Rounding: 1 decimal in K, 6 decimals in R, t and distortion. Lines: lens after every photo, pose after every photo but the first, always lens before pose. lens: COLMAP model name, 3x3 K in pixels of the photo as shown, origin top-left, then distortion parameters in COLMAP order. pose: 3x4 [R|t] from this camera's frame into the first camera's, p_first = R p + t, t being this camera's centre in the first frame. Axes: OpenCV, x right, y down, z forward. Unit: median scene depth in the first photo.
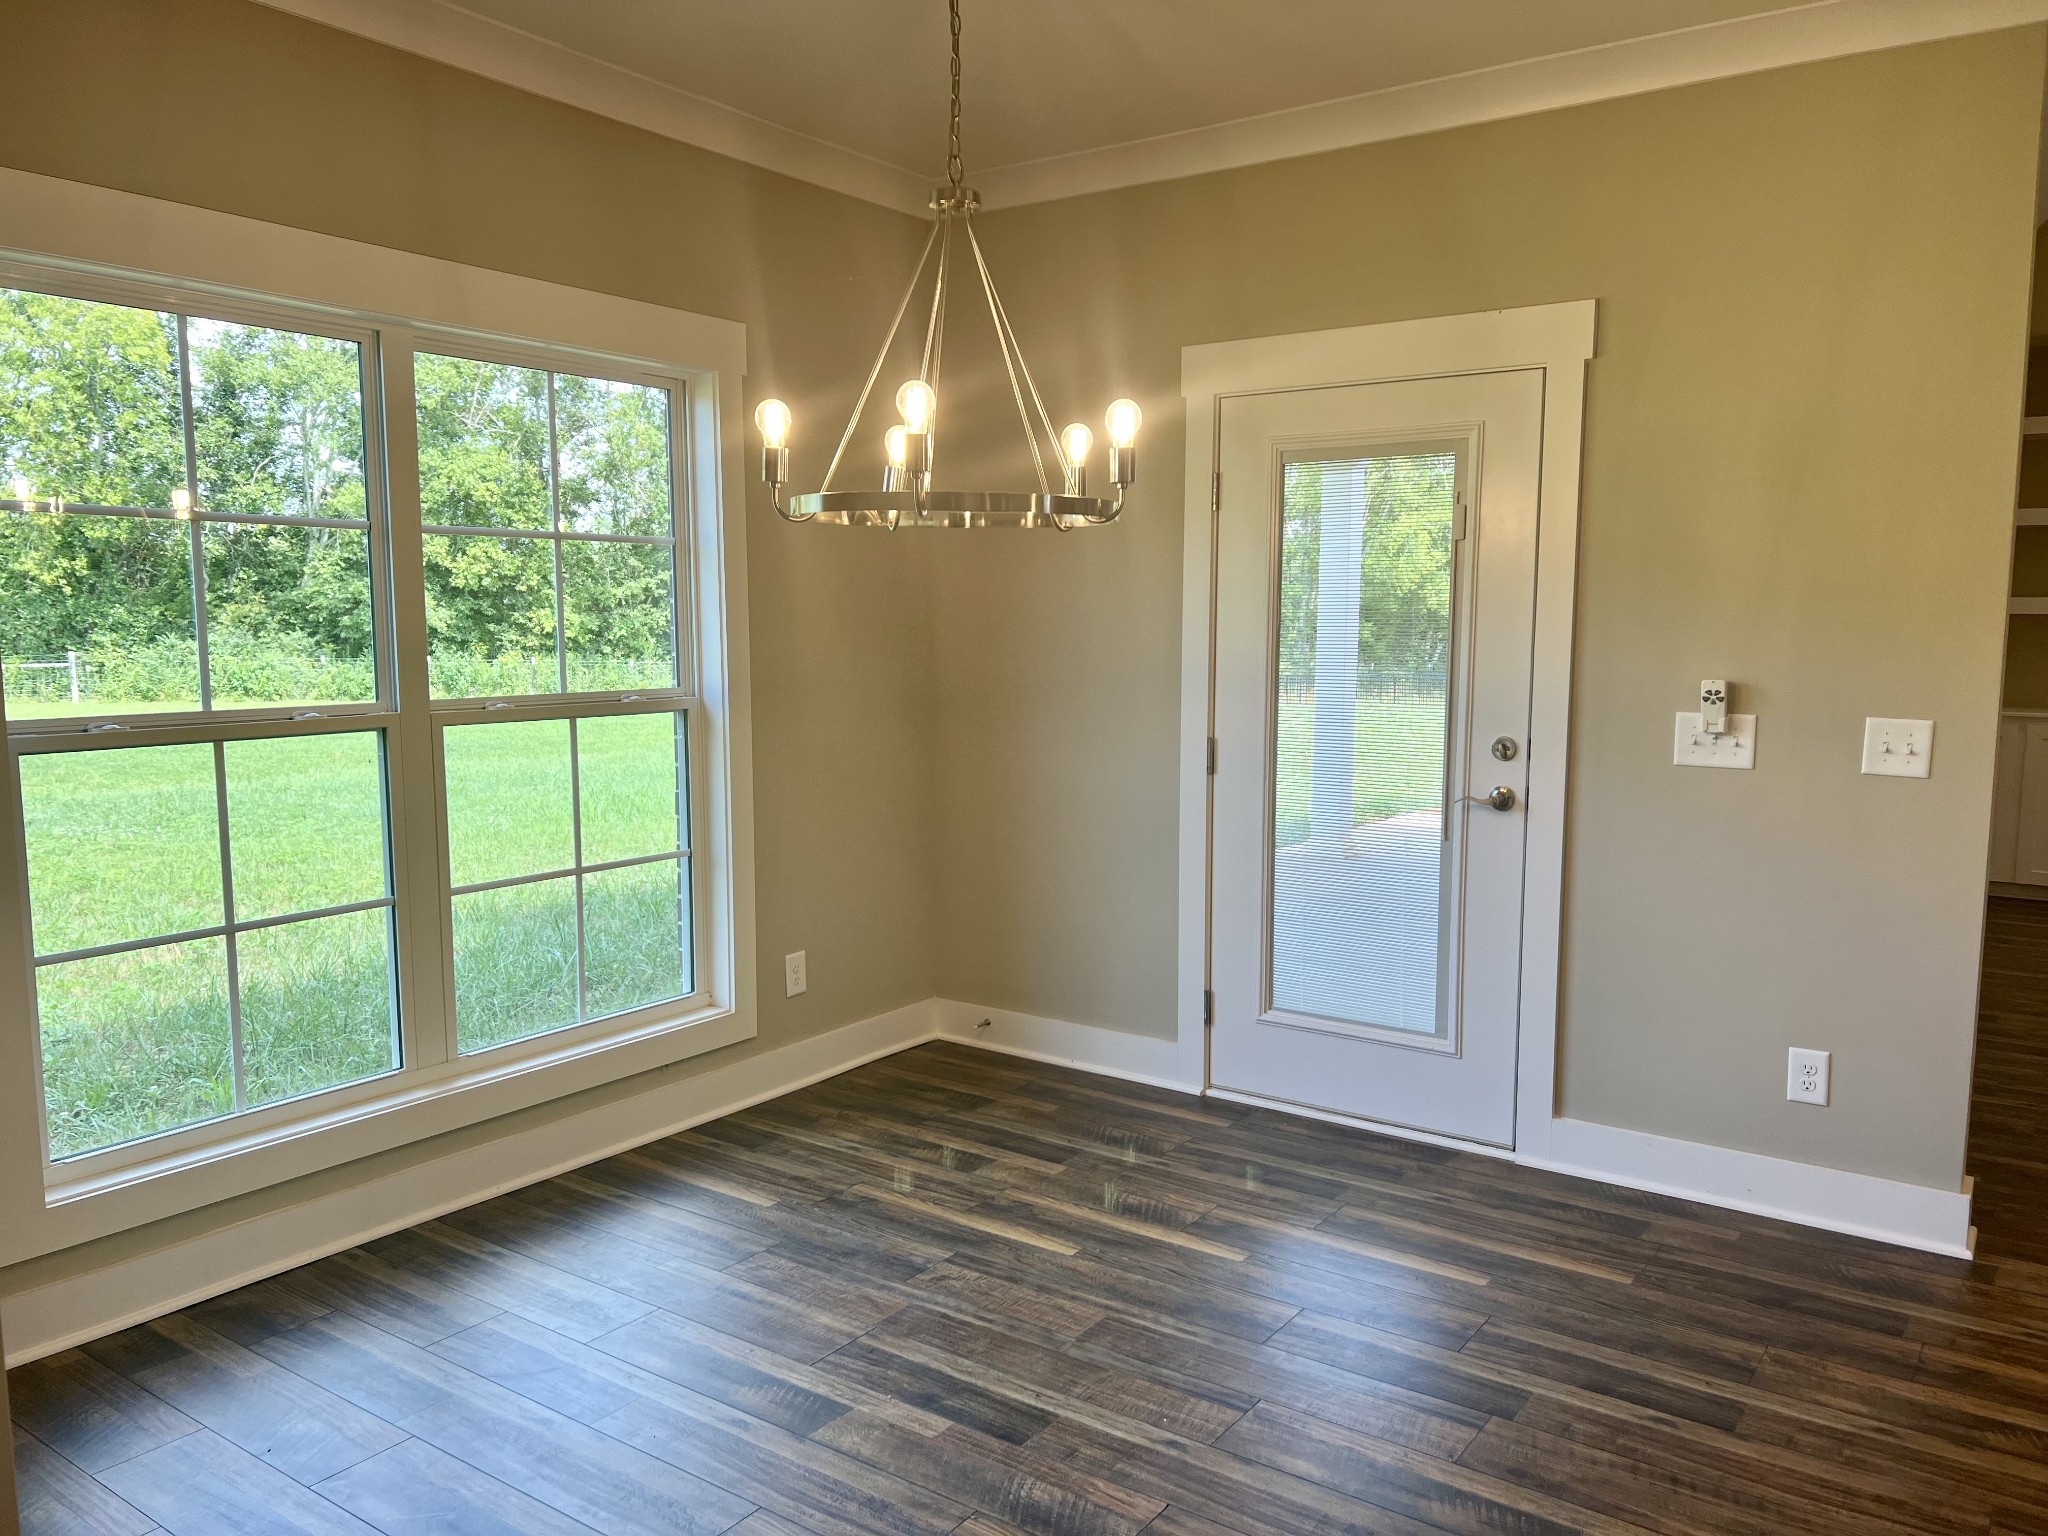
lens RADIAL K [[1532.9, 0, 1015.8], [0, 1532.9, 774.7], [0, 0, 1]] dist [0.038935, -0.037766]
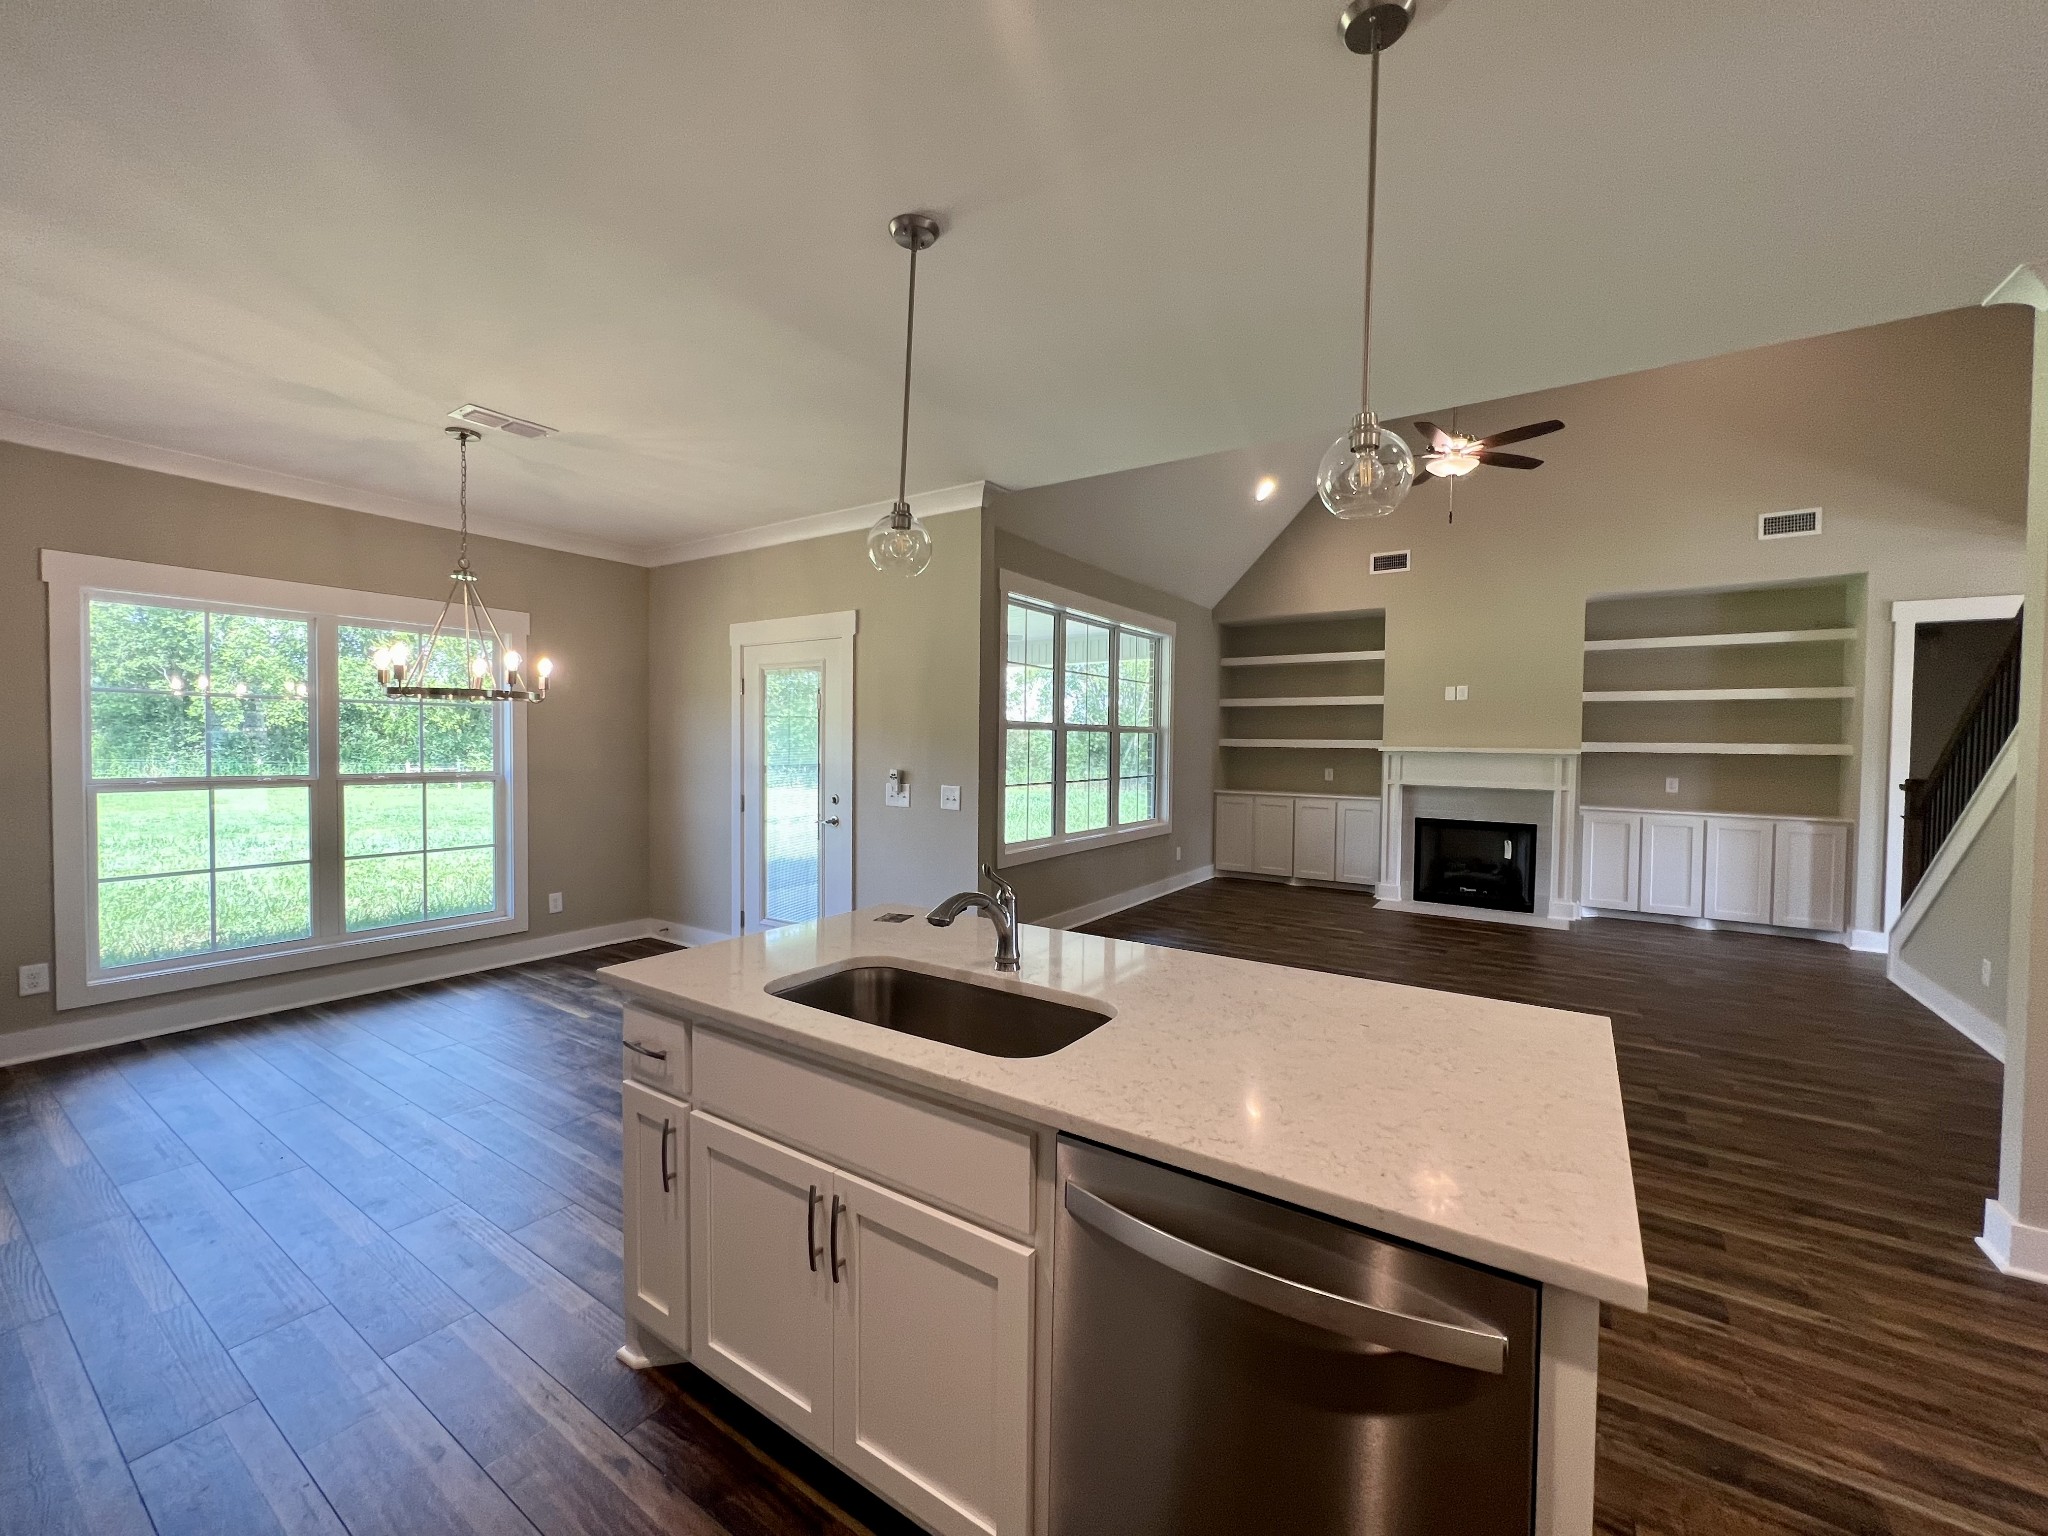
lens RADIAL K [[819.9, 0, 1021.8], [0, 819.9, 754.5], [0, 0, 1]] dist [-0.004816, 0.001762]
pose [[0.999719, 0.007518, 0.022487, 0.601390], [-0.005366, 0.995533, -0.094262, 0.031605], [-0.023095, 0.094114, 0.995293, -0.238775]]
